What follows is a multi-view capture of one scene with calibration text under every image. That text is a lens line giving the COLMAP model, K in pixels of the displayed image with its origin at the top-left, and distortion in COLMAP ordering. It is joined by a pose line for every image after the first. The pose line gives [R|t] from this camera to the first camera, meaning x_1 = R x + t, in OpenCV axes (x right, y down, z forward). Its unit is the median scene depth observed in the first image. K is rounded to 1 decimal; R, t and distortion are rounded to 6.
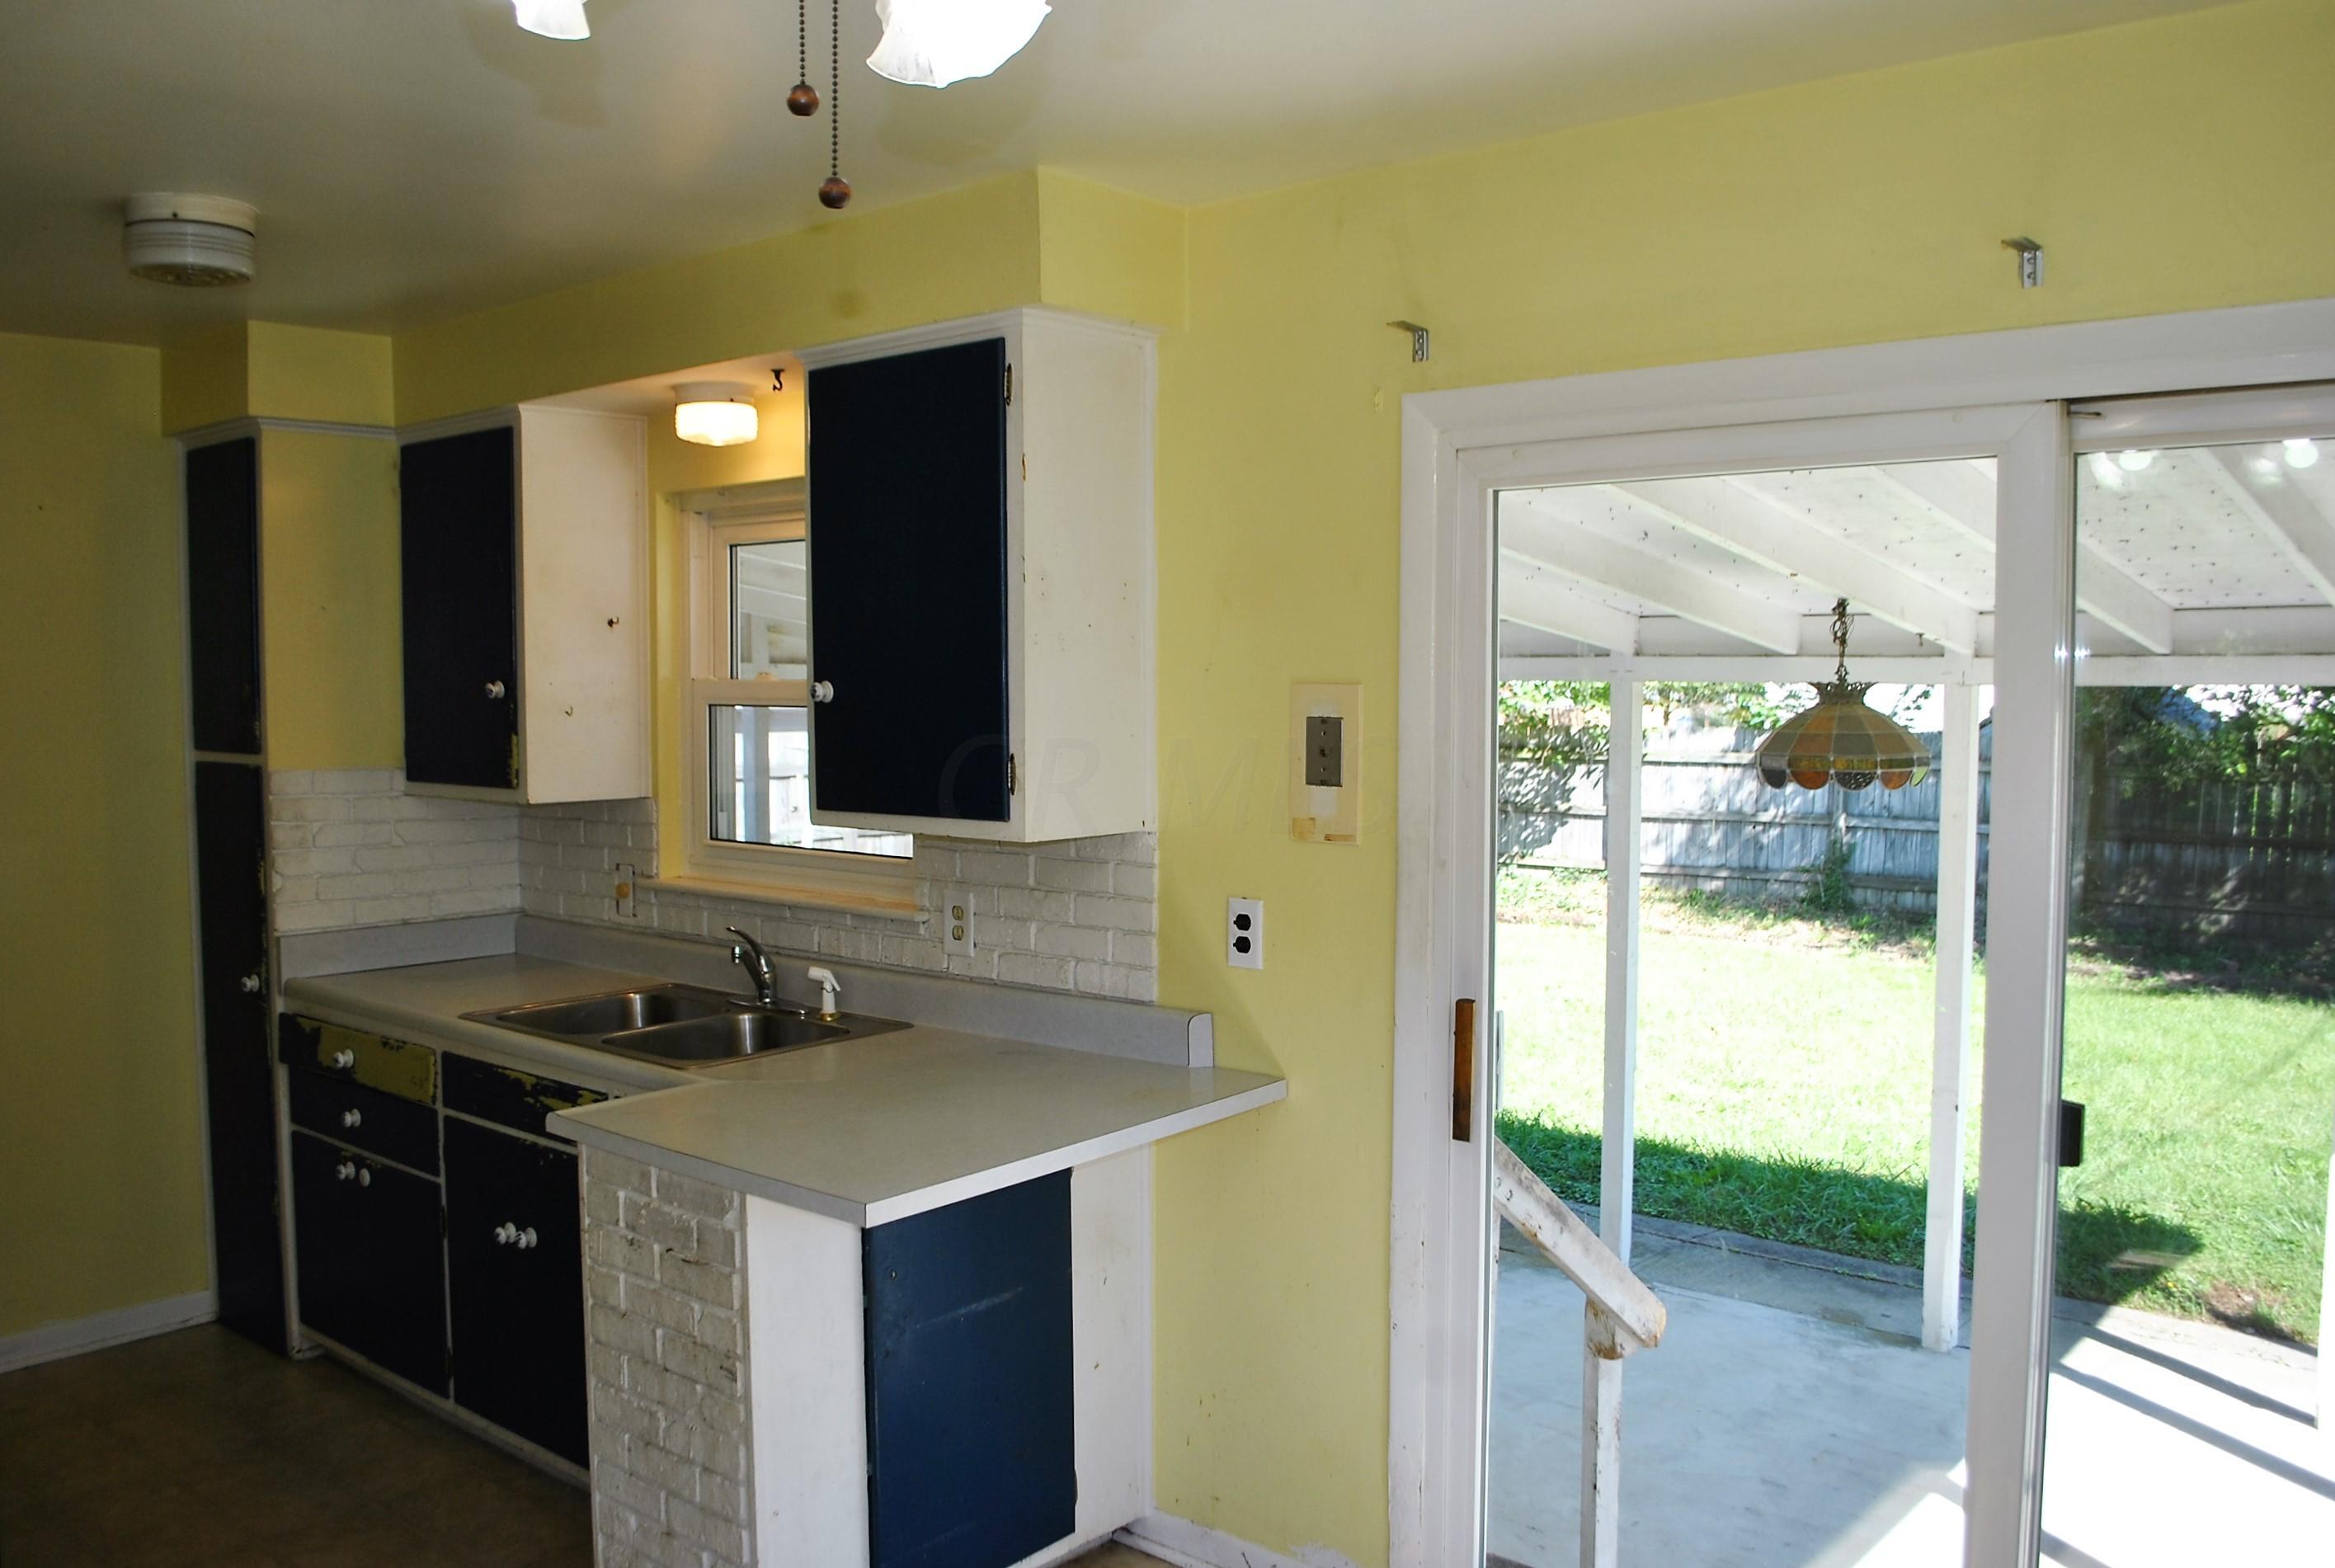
lens RADIAL K [[1911.6, 0, 1166.6], [0, 1911.6, 784.9], [0, 0, 1]] dist [-0.075628, -0.014089]
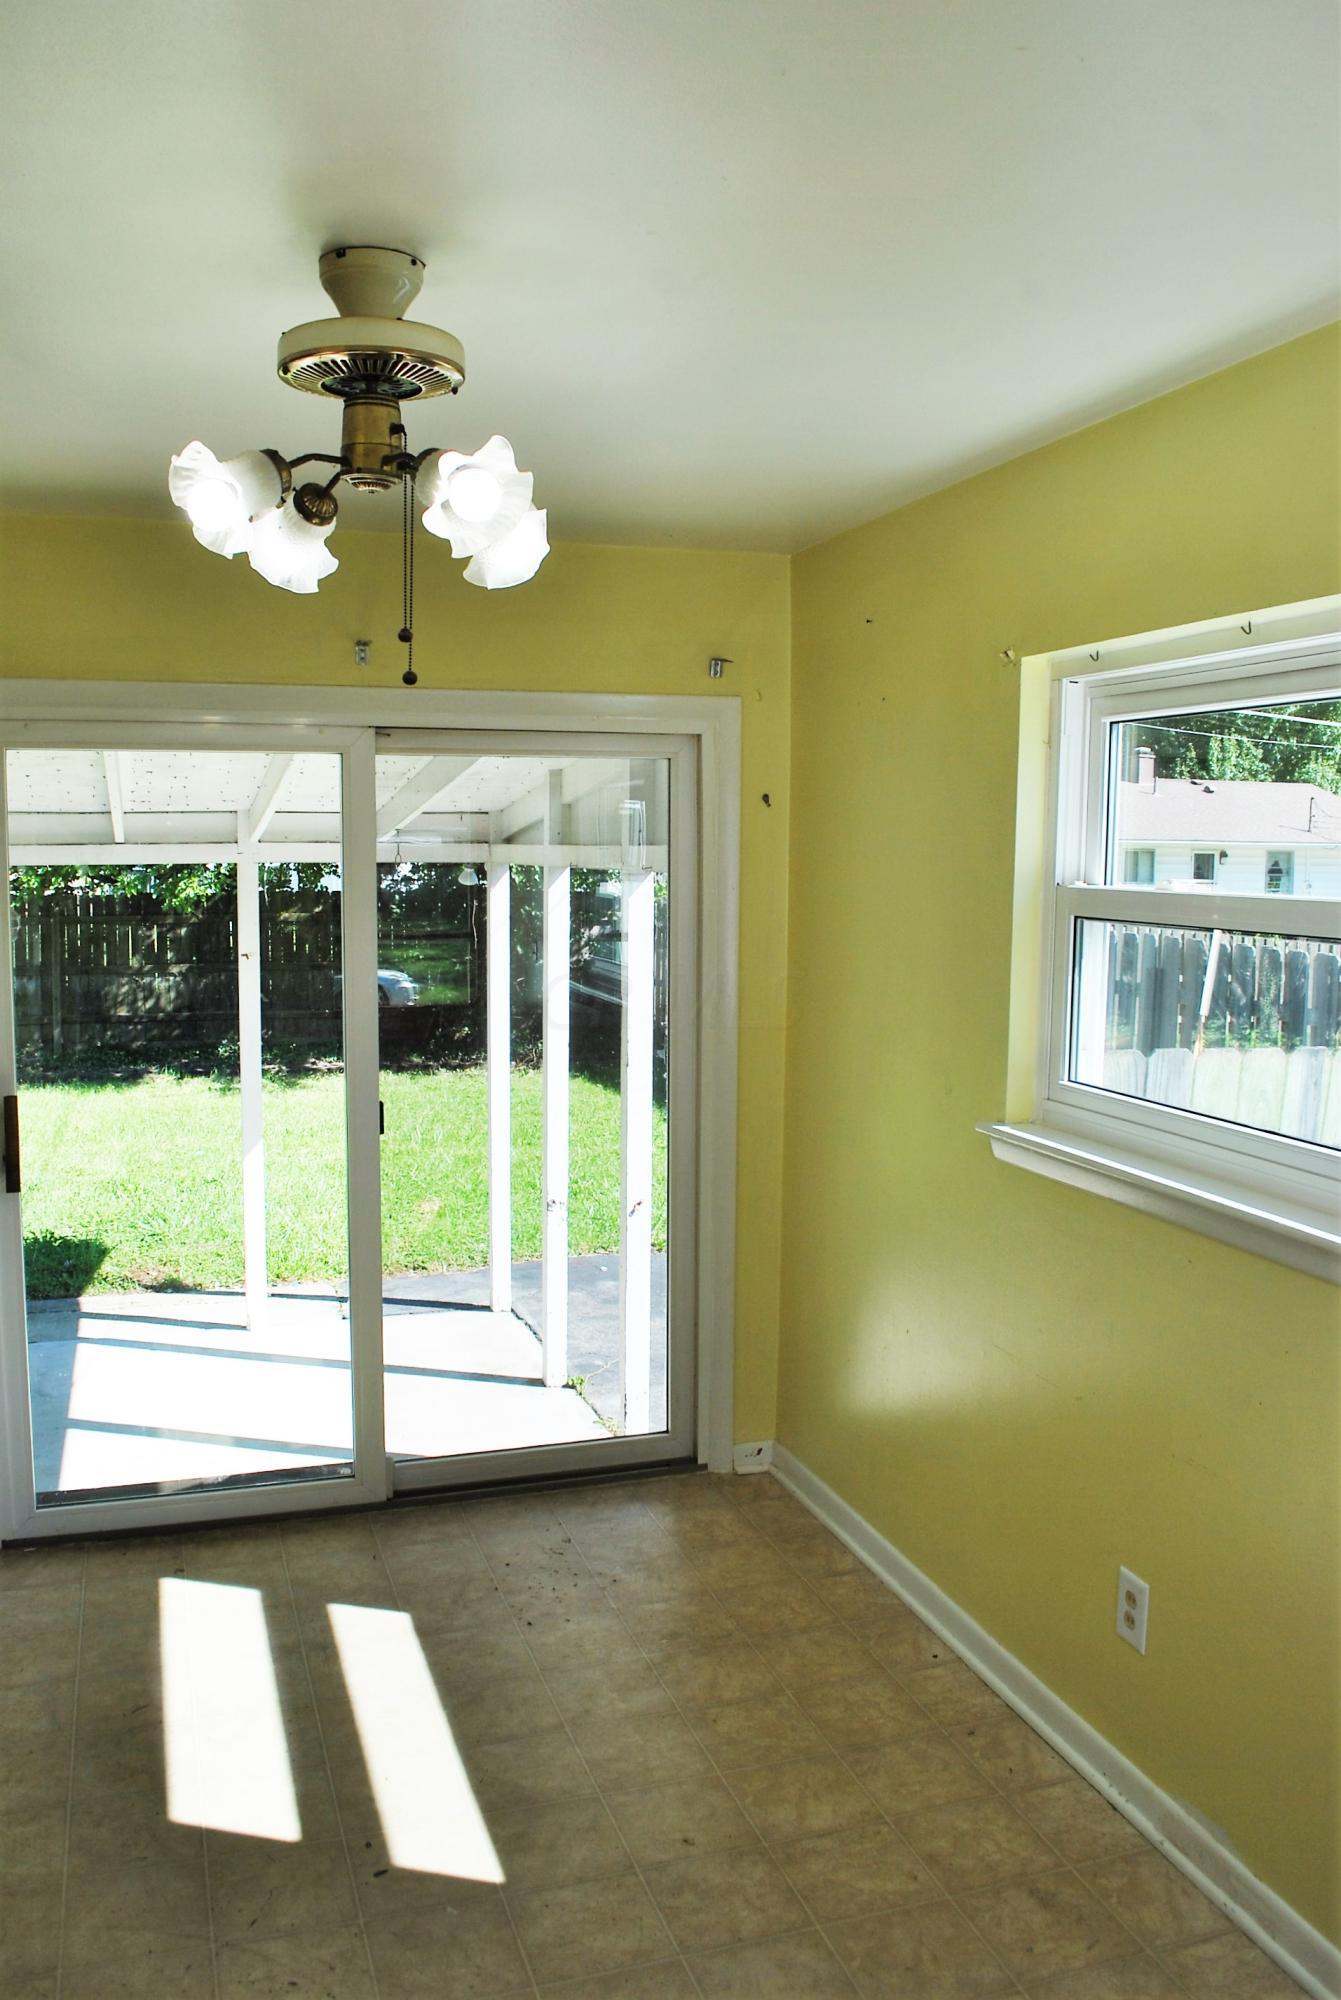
lens RADIAL K [[1637.3, 0, 671.0], [0, 1637.3, 1000.9], [0, 0, 1]] dist [-0.075628, -0.014089]
pose [[0.513185, -0.079175, 0.854618, -0.322589], [0.045090, 0.996848, 0.065276, -0.009810], [-0.857093, 0.005036, 0.515138, -0.040303]]
